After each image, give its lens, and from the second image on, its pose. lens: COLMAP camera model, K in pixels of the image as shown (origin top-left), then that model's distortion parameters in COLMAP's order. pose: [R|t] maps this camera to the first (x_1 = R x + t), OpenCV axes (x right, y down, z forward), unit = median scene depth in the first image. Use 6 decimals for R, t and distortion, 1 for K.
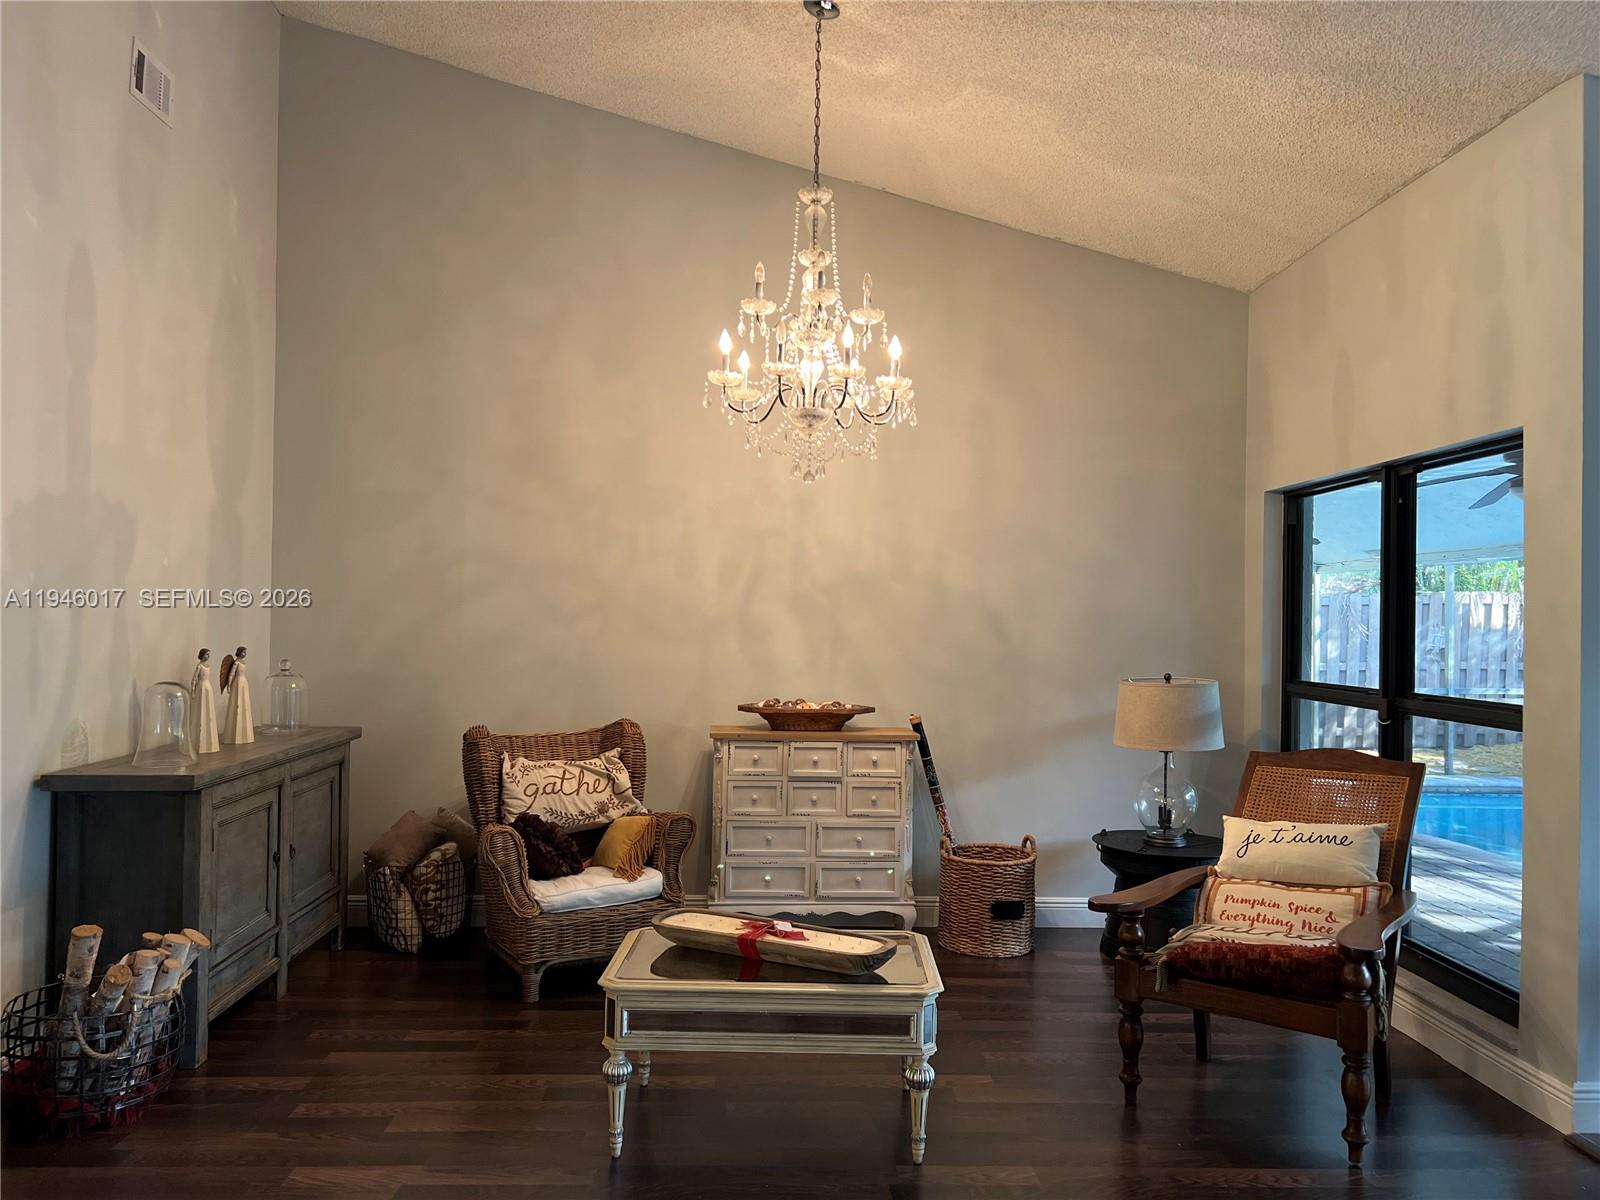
lens RADIAL K [[1207.9, 0, 803.2], [0, 1207.9, 591.1], [0, 0, 1]] dist [0.043162, -0.046849]
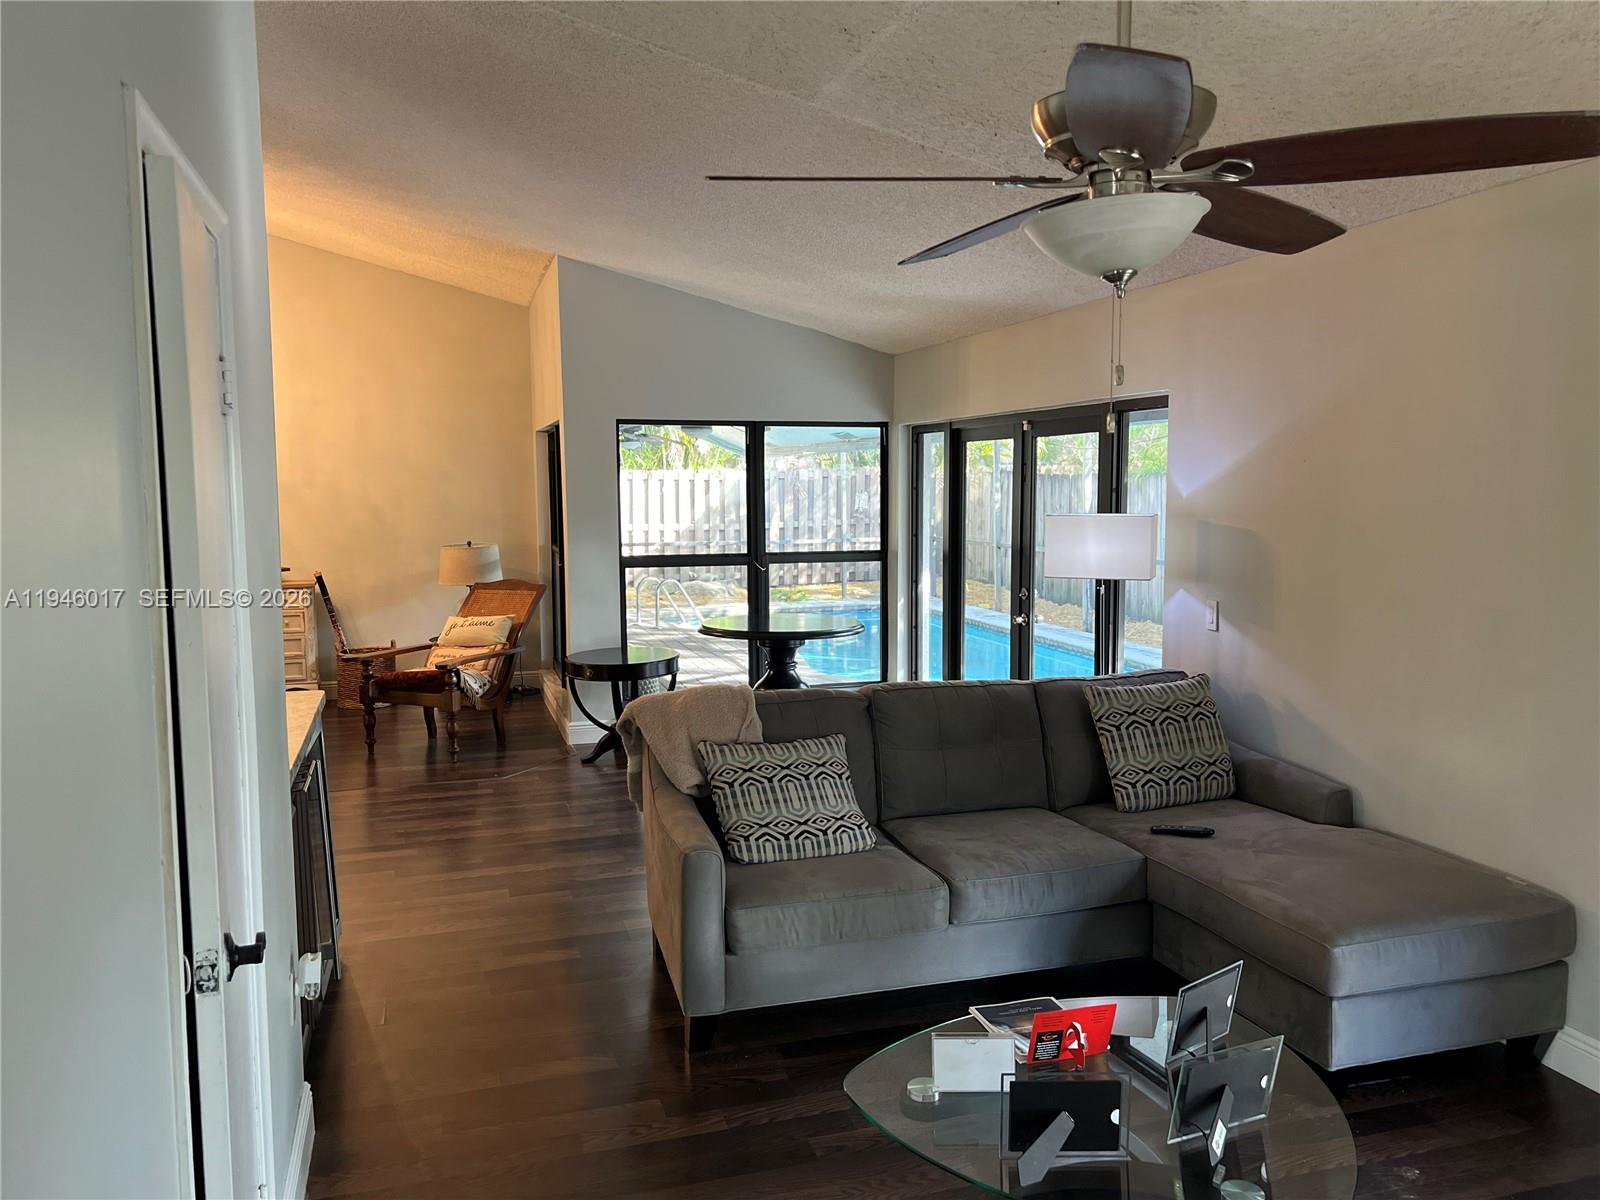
lens RADIAL K [[1207.9, 0, 800.1], [0, 1207.9, 603.6], [0, 0, 1]] dist [0.043162, -0.046849]
pose [[0.967851, -0.042886, 0.247840, 0.332297], [0.011812, 0.992019, 0.125532, -0.055337], [-0.251246, -0.118569, 0.960634, -0.786929]]
